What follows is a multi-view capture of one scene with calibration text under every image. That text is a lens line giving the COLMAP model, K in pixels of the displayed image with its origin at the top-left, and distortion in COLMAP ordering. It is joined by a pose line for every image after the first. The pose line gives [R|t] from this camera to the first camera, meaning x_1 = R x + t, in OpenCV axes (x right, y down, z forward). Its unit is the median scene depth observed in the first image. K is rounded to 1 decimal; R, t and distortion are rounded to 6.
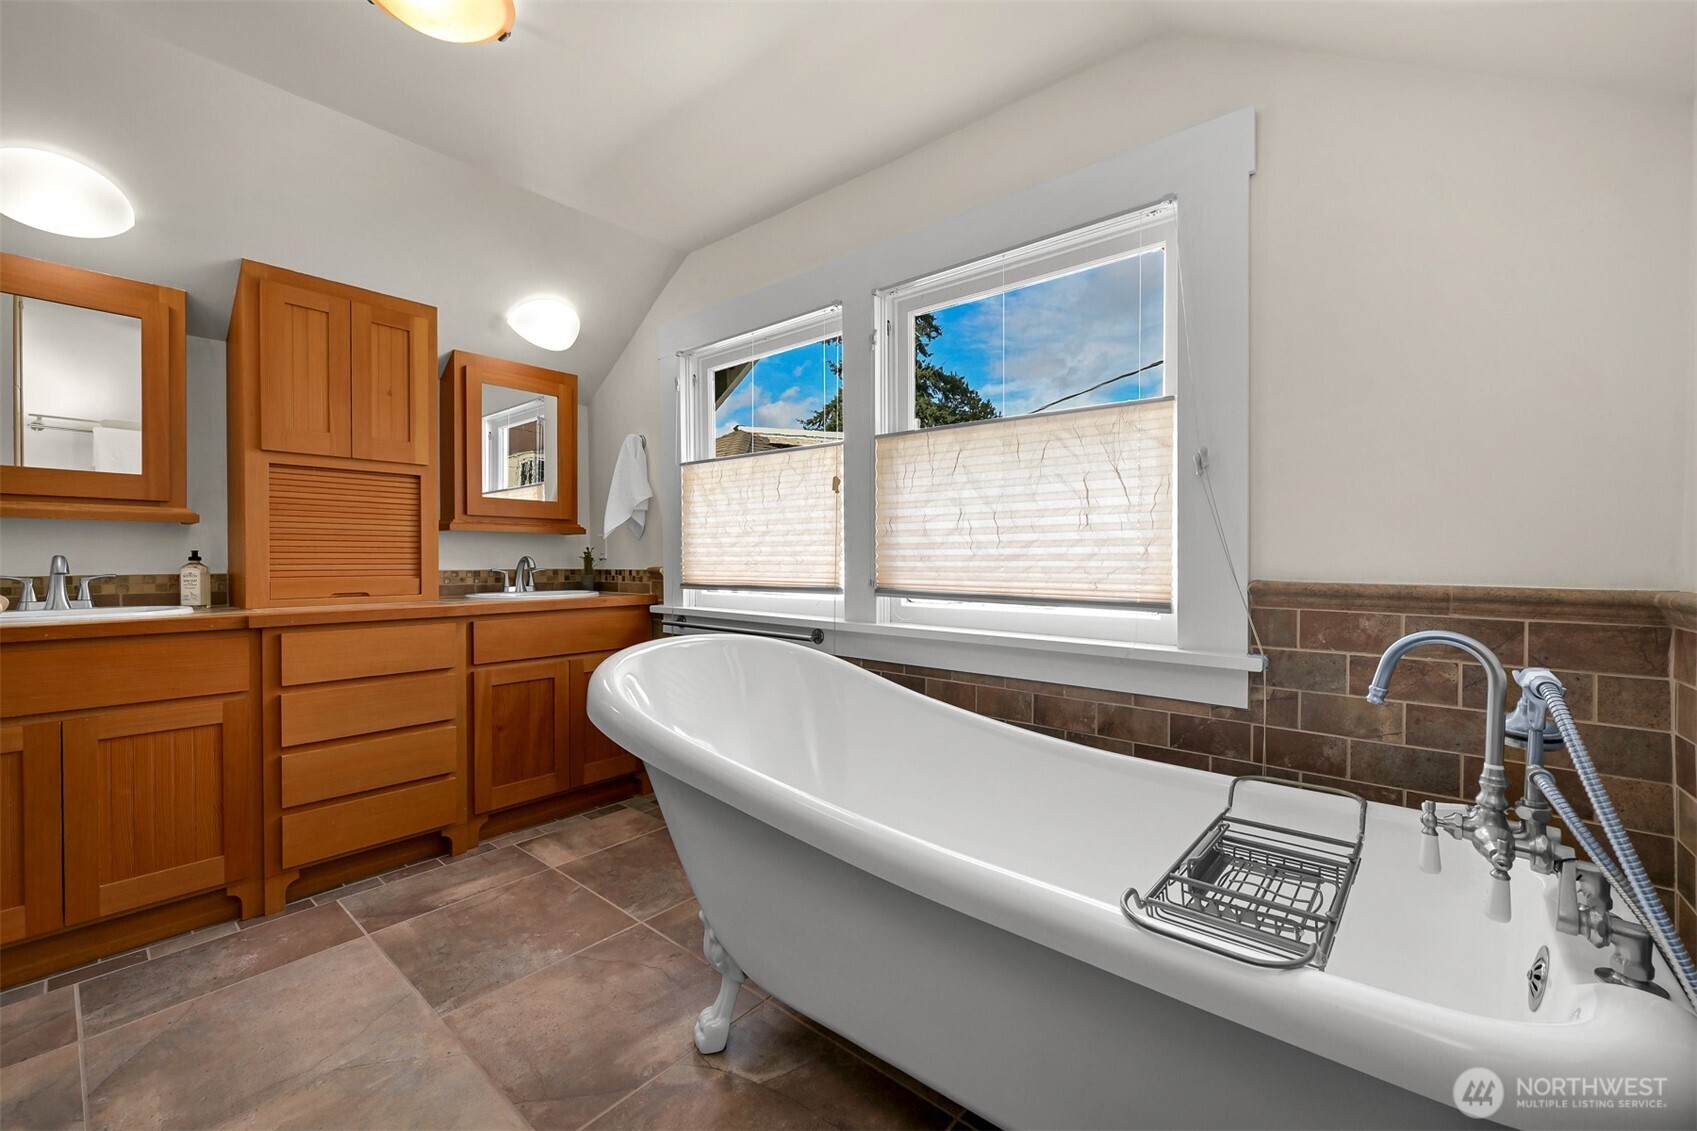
lens RADIAL K [[692.5, 0, 843.8], [0, 692.5, 564.0], [0, 0, 1]] dist [-0.001219, -0.000080]
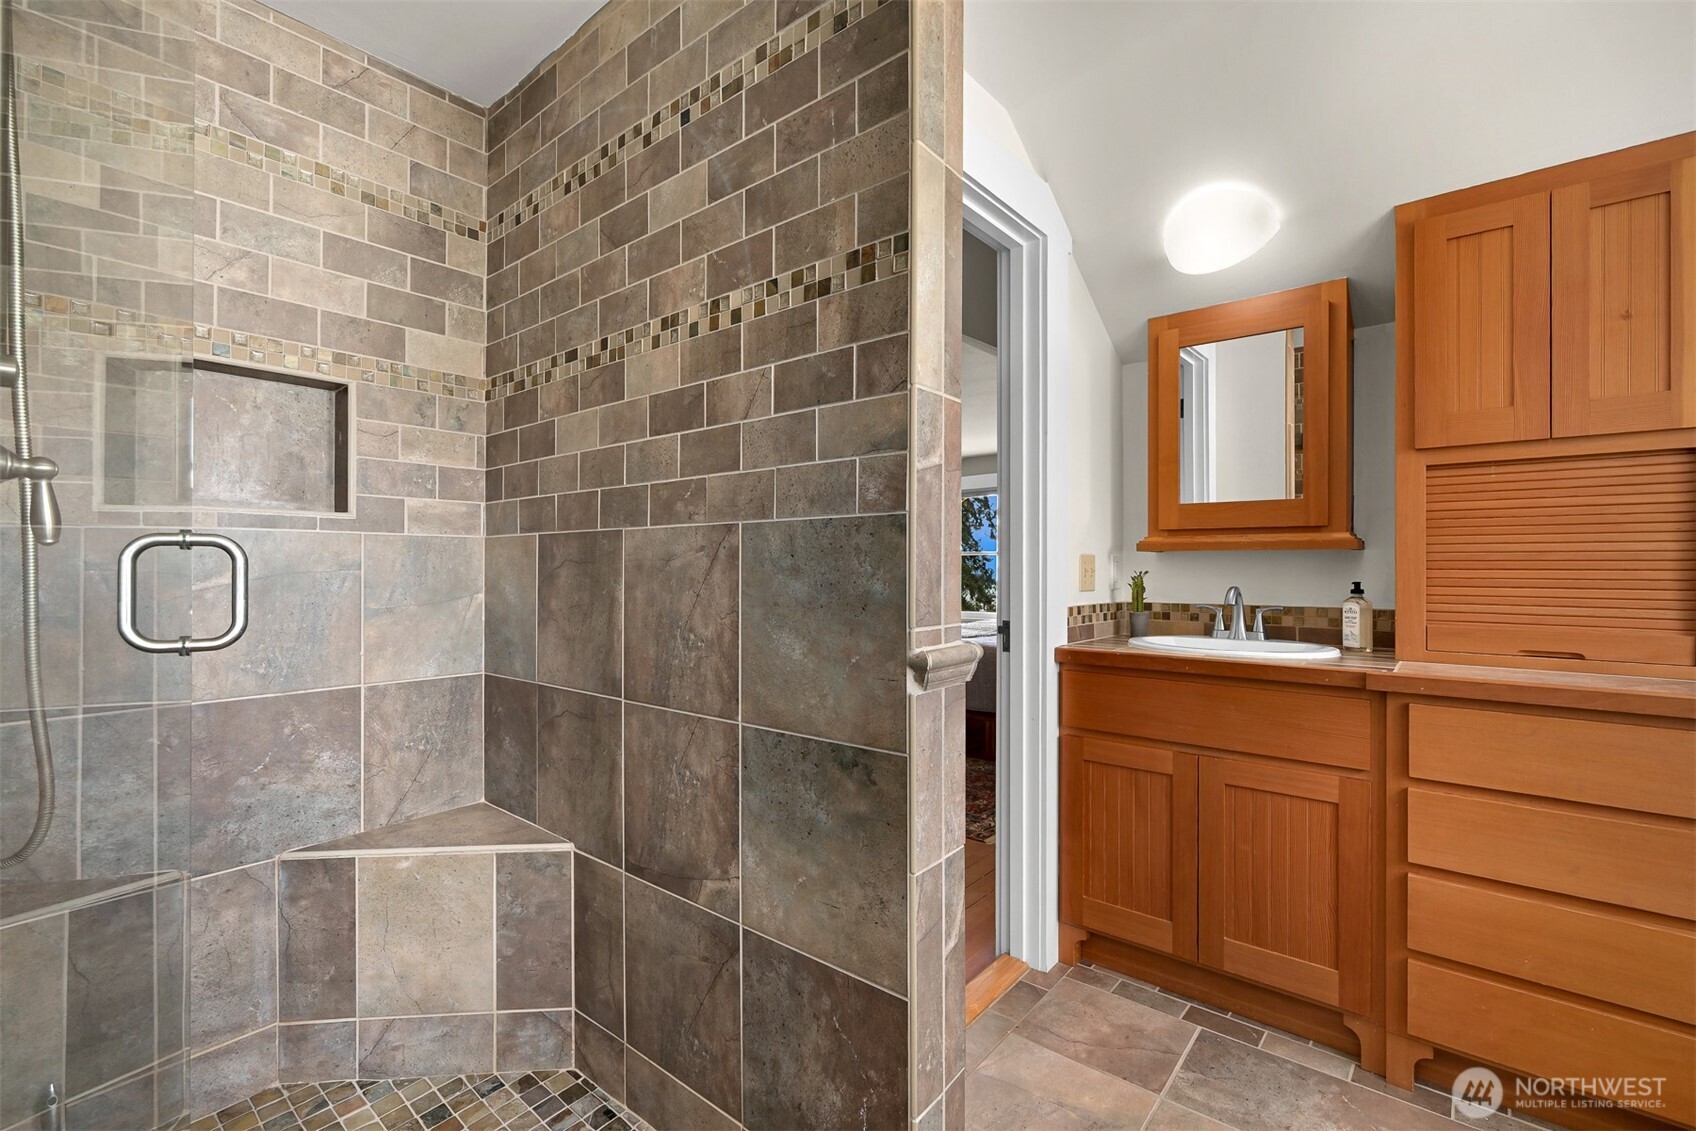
lens RADIAL K [[743.3, 0, 842.1], [0, 743.3, 567.8], [0, 0, 1]] dist [-0.004877, 0.000615]
pose [[0.021953, 0.000004, -0.999759, -0.058019], [-0.008328, 0.999965, -0.000179, -0.033762], [0.999724, 0.008330, 0.021952, 0.387894]]
